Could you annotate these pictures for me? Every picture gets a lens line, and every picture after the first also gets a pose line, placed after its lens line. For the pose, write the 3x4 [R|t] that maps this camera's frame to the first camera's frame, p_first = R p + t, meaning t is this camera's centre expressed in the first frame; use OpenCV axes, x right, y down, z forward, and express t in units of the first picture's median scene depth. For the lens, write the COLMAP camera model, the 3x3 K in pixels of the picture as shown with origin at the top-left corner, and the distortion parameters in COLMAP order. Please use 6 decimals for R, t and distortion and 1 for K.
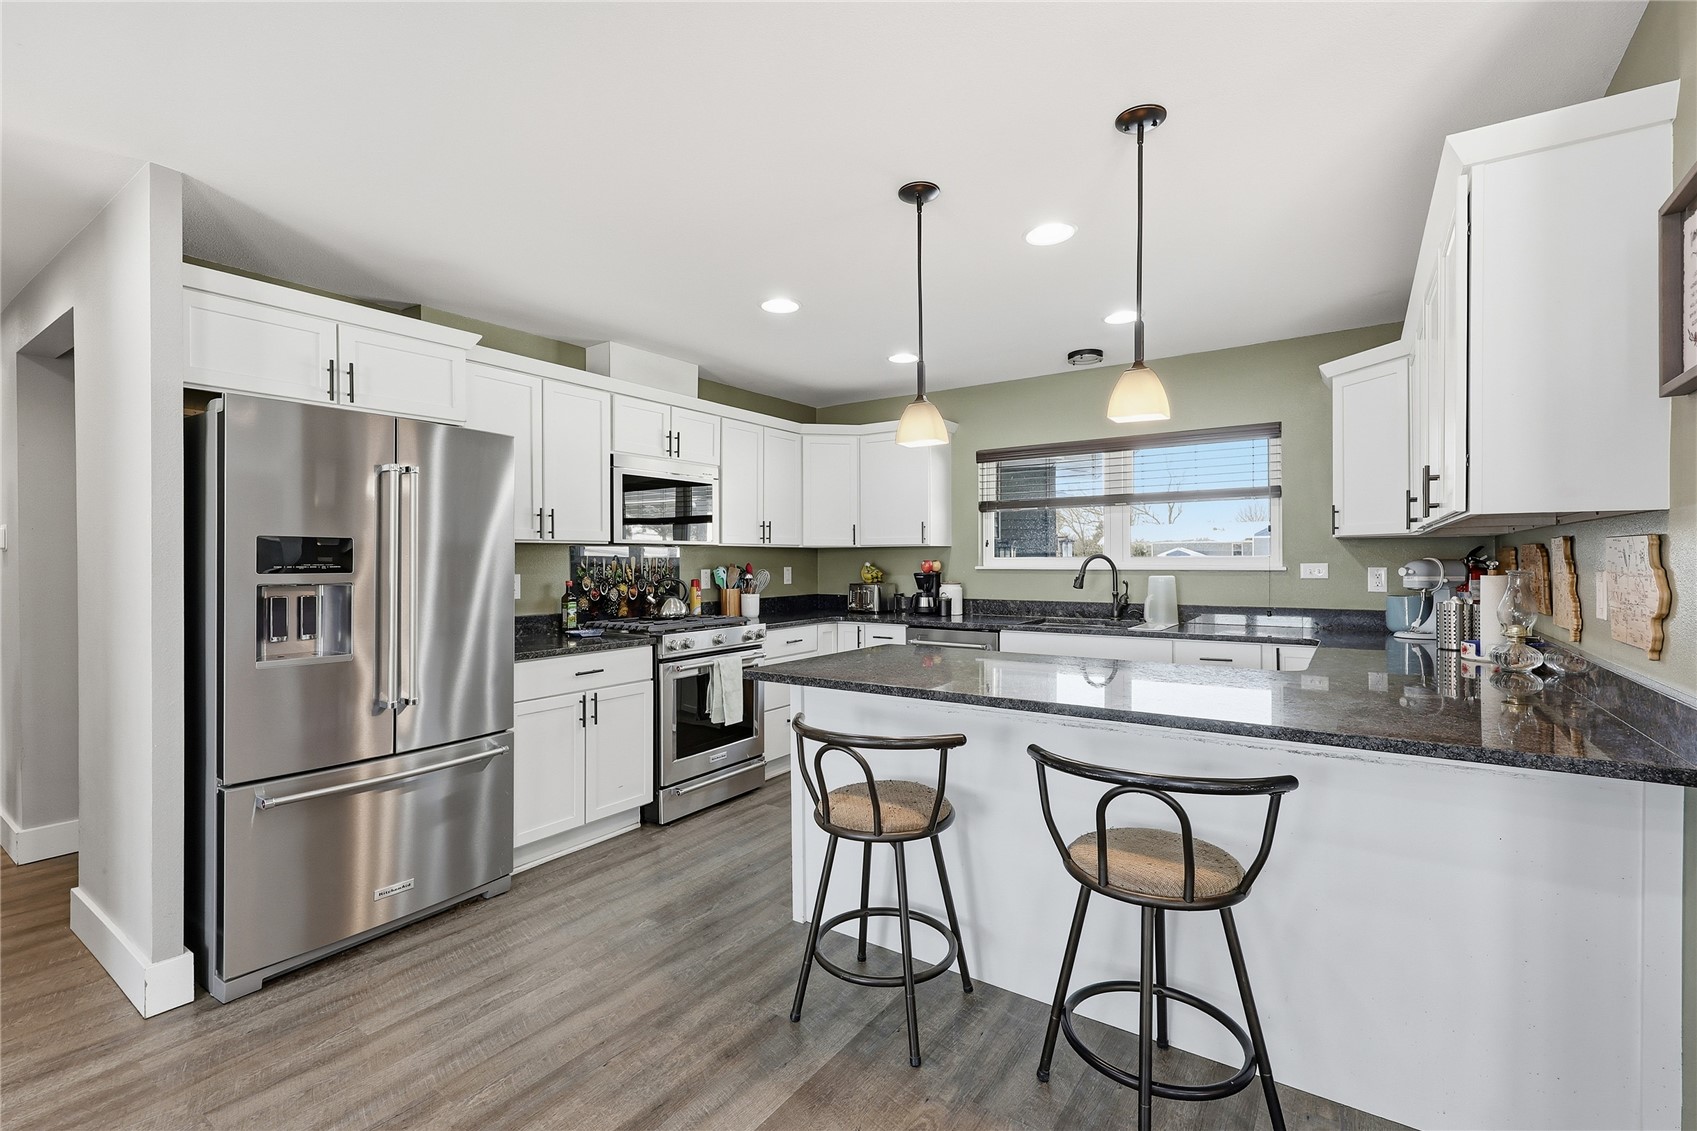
lens RADIAL K [[744.6, 0, 846.1], [0, 744.6, 563.7], [0, 0, 1]] dist [0.005222, 0.000346]
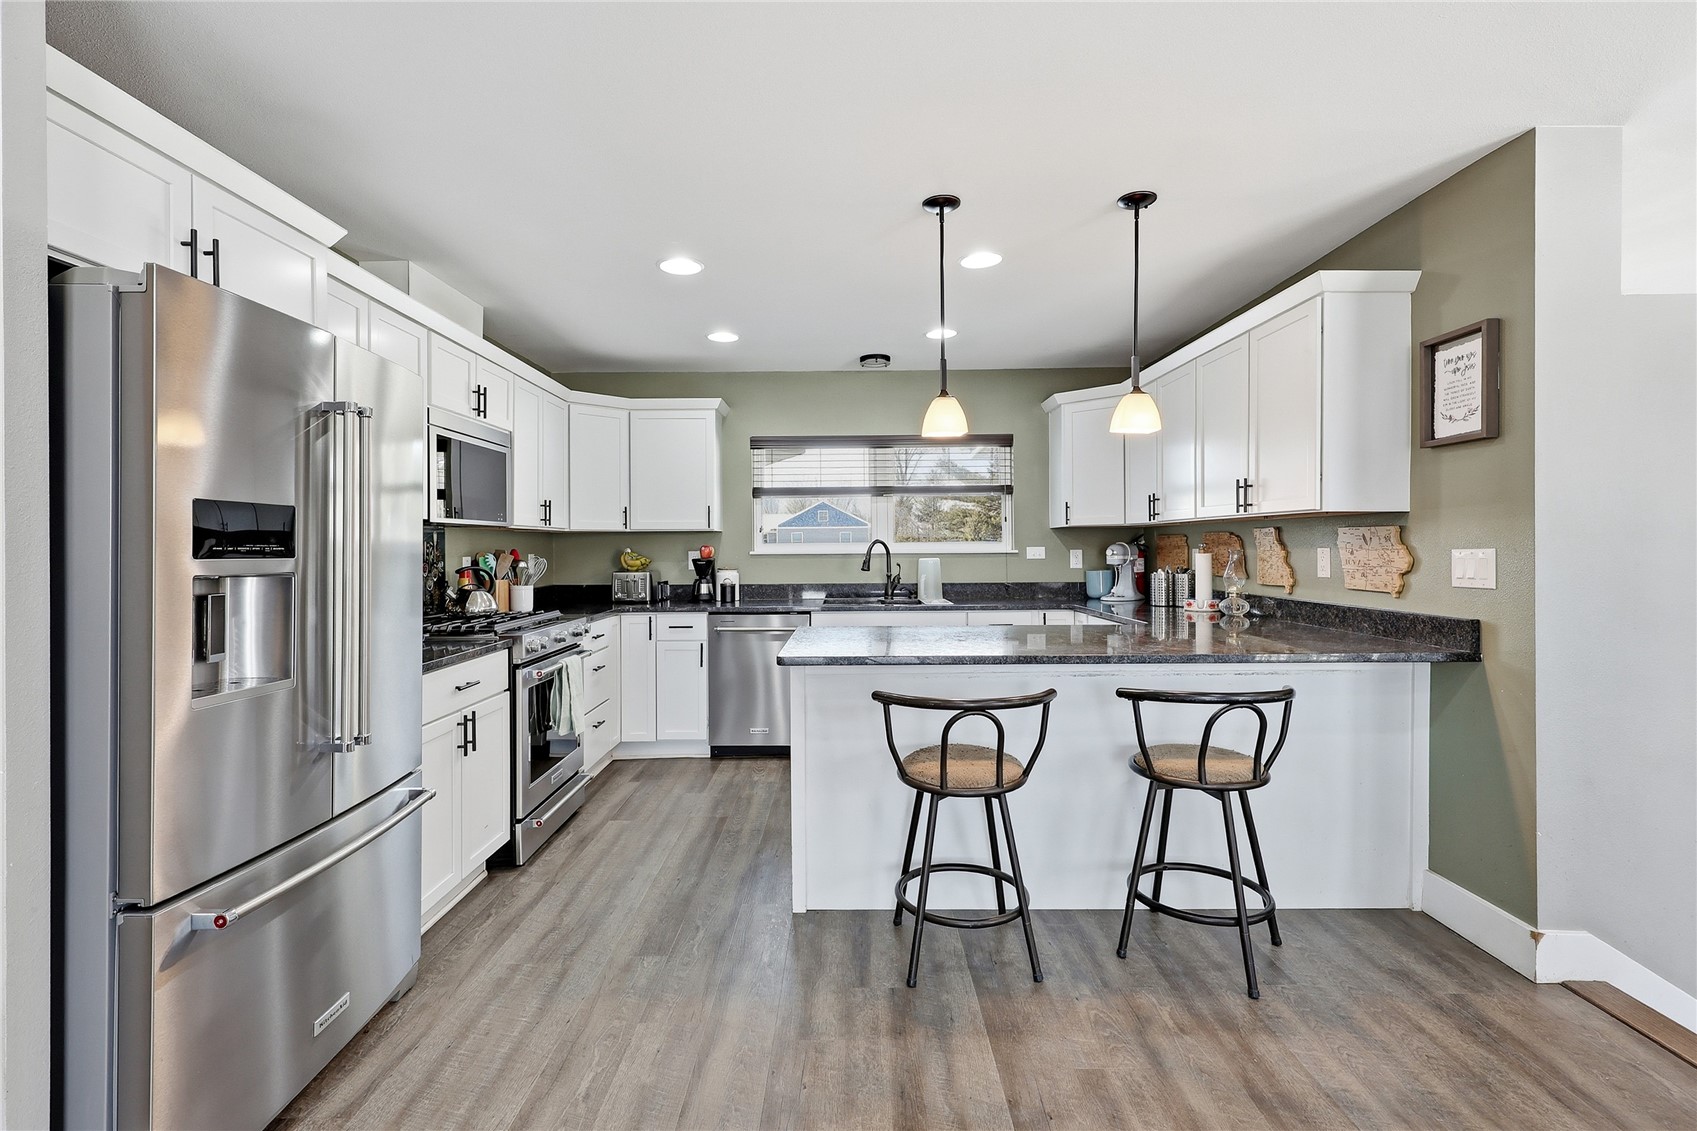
lens RADIAL K [[770.1, 0, 845.8], [0, 770.1, 550.9], [0, 0, 1]] dist [0.011200, -0.000164]
pose [[0.831144, -0.003851, 0.556044, -0.391104], [0.005306, 0.999985, -0.001005, 0.005712], [-0.556032, 0.003786, 0.831152, 0.085021]]
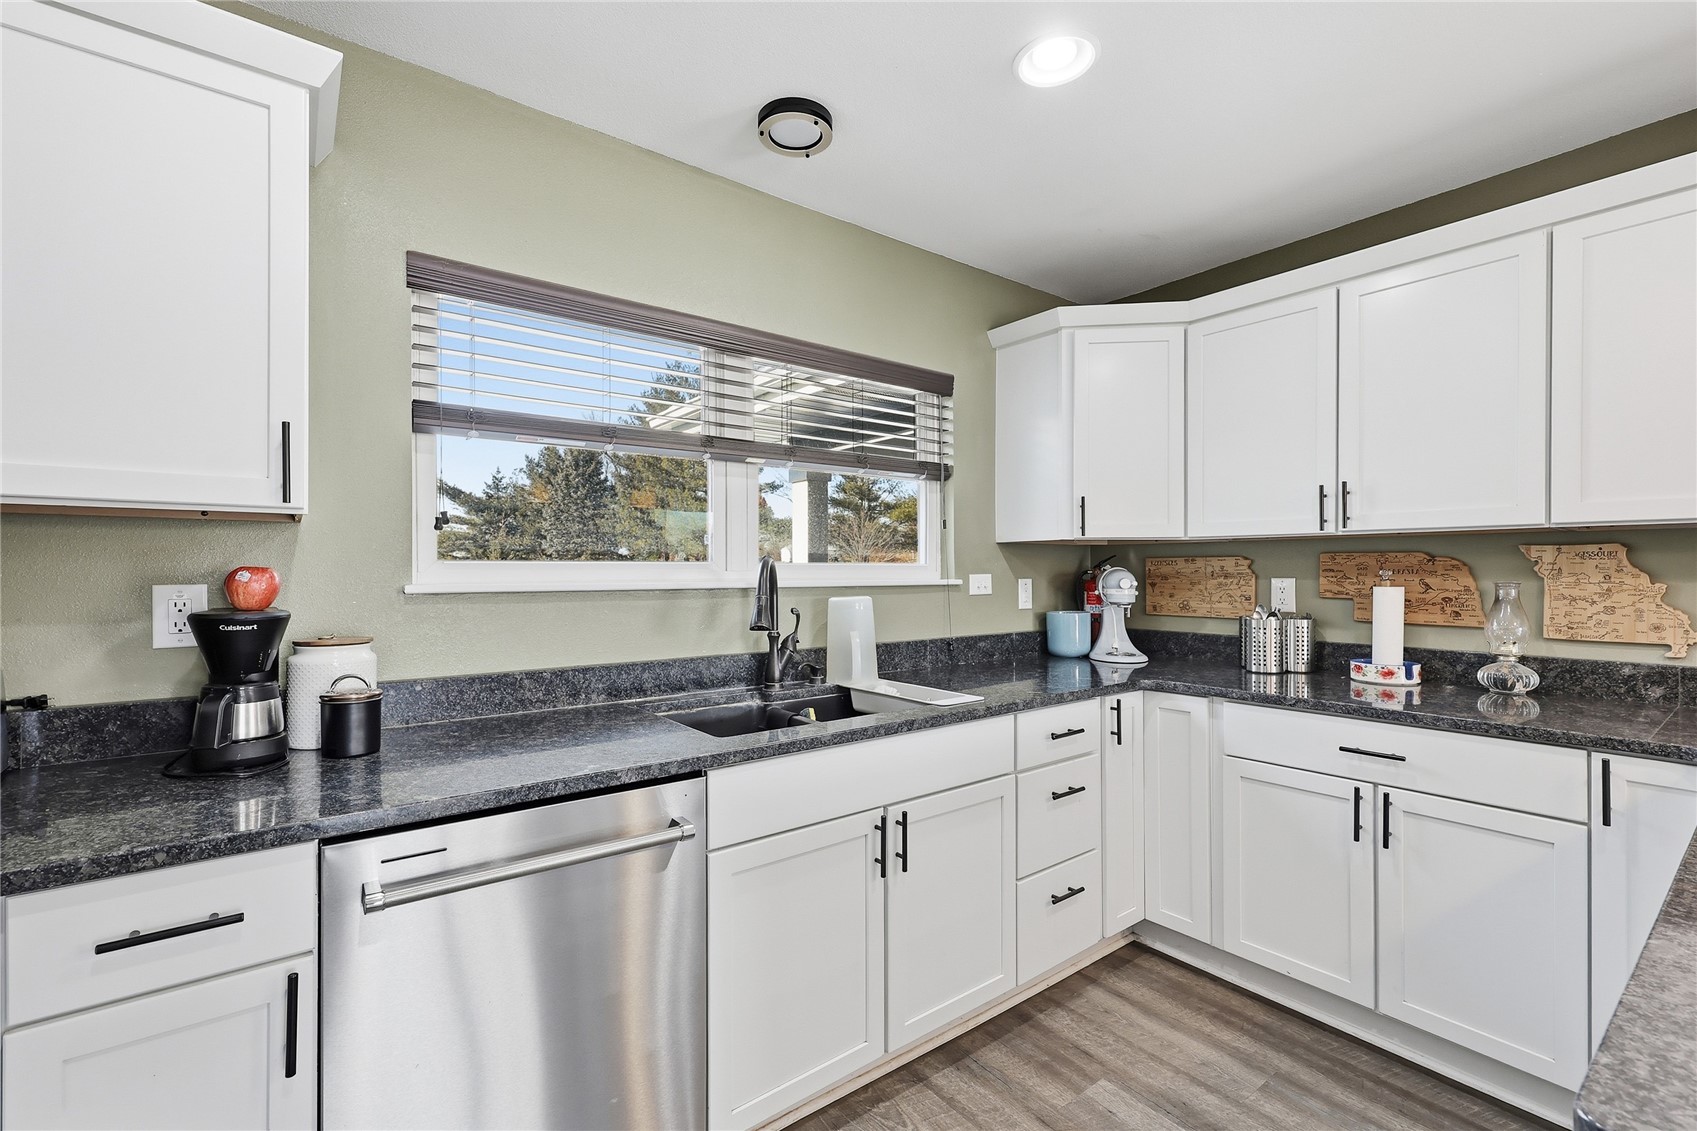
lens RADIAL K [[722.3, 0, 855.9], [0, 722.3, 571.3], [0, 0, 1]] dist [0.012330, 0.000123]
pose [[0.305809, 0.002518, 0.952090, -0.105606], [0.002660, 0.999990, -0.003499, -0.001269], [-0.952089, 0.003603, 0.305799, 0.925590]]
